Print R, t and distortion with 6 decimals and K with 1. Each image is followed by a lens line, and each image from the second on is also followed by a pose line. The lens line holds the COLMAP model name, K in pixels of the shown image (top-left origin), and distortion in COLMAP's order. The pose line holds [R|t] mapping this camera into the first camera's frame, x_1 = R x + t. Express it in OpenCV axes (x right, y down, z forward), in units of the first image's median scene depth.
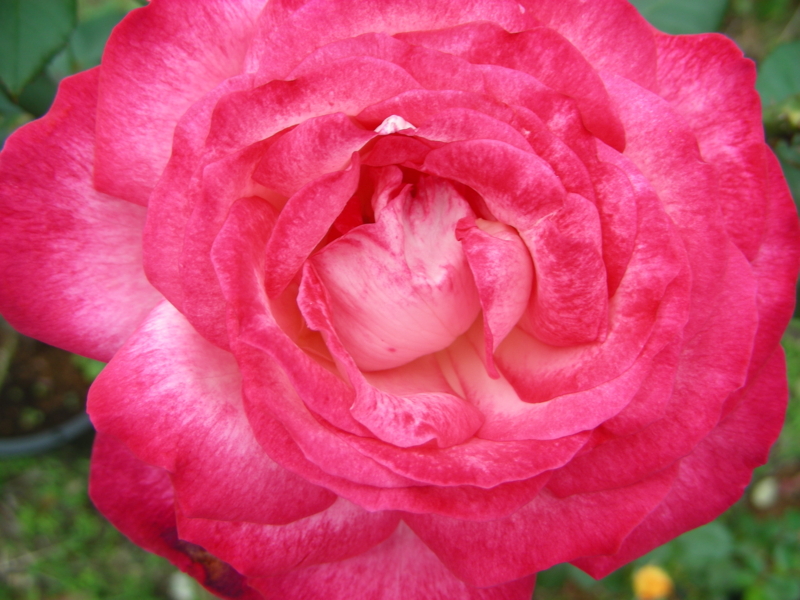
lens RADIAL K [[898.5, 0, 400.0], [0, 898.5, 300.0], [0, 0, 1]] dist [-0.280717, 0.225756]
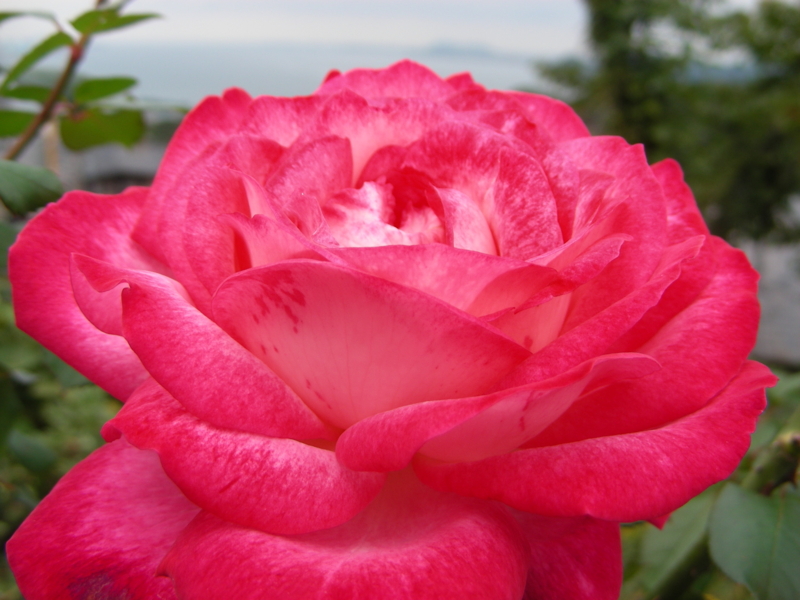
lens RADIAL K [[898.5, 0, 400.0], [0, 898.5, 300.0], [0, 0, 1]] dist [-0.280717, 0.225756]
pose [[0.996290, 0.031418, -0.080123, 0.129512], [-0.082548, 0.612161, -0.786413, 0.957159], [0.024341, 0.790109, 0.612483, 0.395647]]
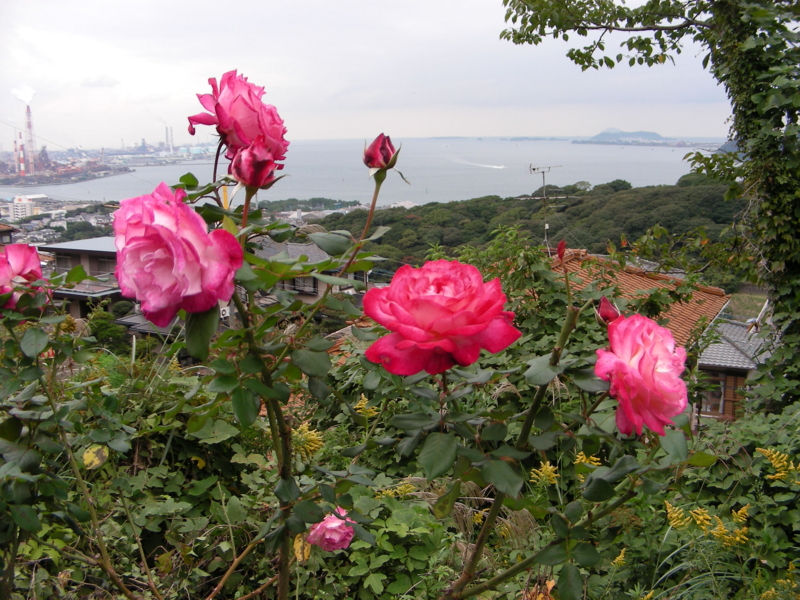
lens RADIAL K [[898.5, 0, 400.0], [0, 898.5, 300.0], [0, 0, 1]] dist [-0.280717, 0.225756]
pose [[0.964107, -0.002513, -0.265502, 1.369878], [-0.224190, 0.528044, -0.819090, 4.960049], [0.142255, 0.849213, 0.508527, -2.008688]]
